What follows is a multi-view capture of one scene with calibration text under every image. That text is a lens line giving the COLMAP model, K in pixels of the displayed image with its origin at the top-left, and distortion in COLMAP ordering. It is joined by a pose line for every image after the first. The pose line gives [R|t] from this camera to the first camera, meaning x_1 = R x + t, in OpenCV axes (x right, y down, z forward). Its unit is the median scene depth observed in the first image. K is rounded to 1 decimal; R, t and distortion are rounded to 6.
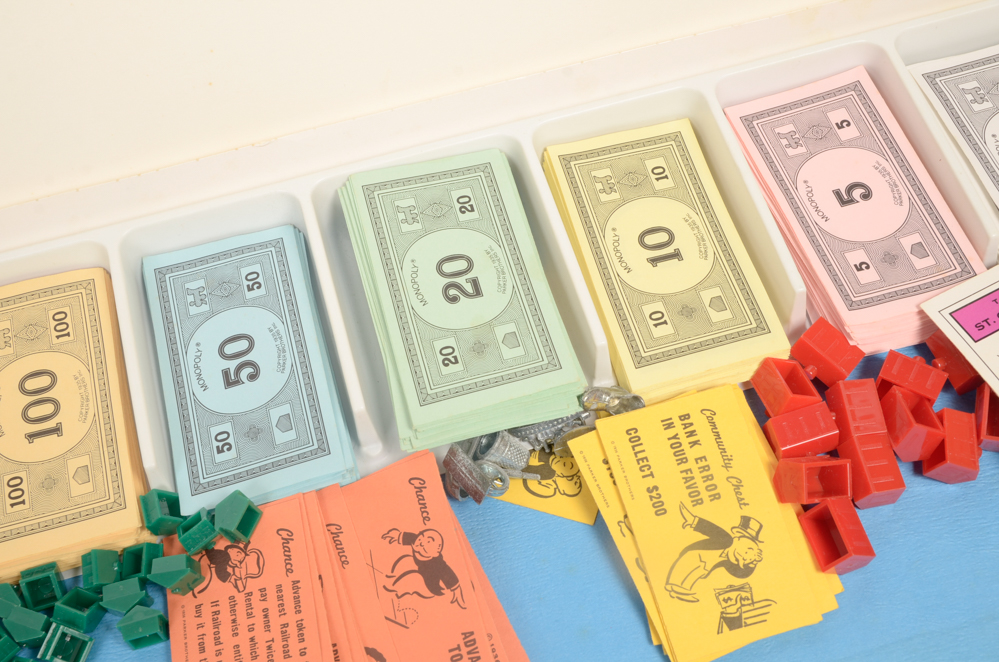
lens RADIAL K [[1291.7, 0, 480.6], [0, 1291.7, 333.3], [0, 0, 1]] dist [-0.032651, 0.219389]
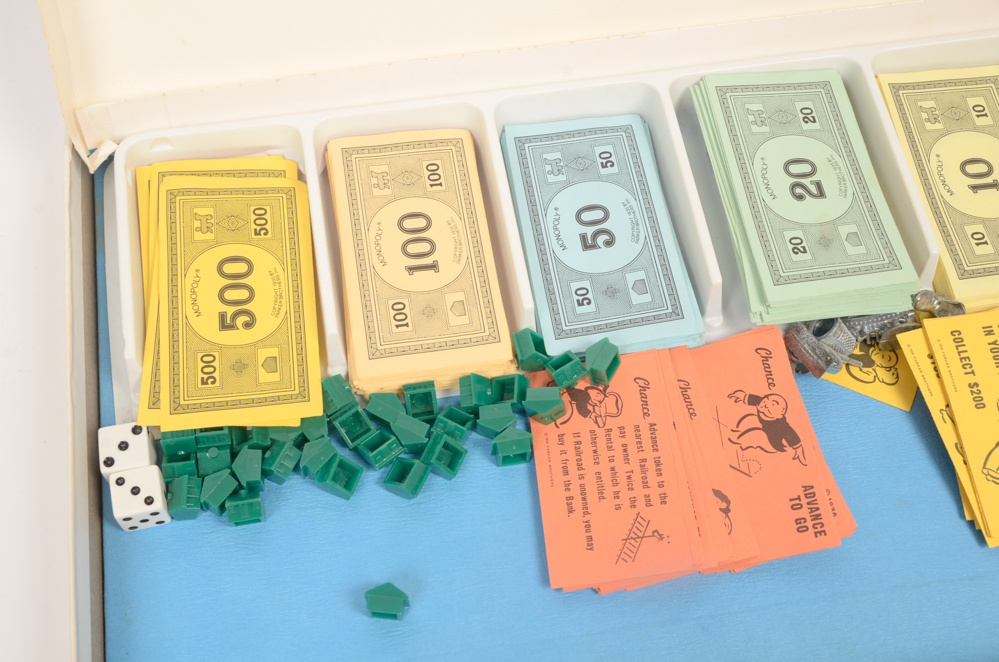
lens RADIAL K [[1291.7, 0, 480.6], [0, 1291.7, 333.3], [0, 0, 1]] dist [-0.032651, 0.219389]
pose [[0.991482, 0.129995, 0.008033, -0.294740], [-0.130169, 0.991112, 0.027441, 0.097582], [-0.004394, -0.028253, 0.999591, -0.111785]]
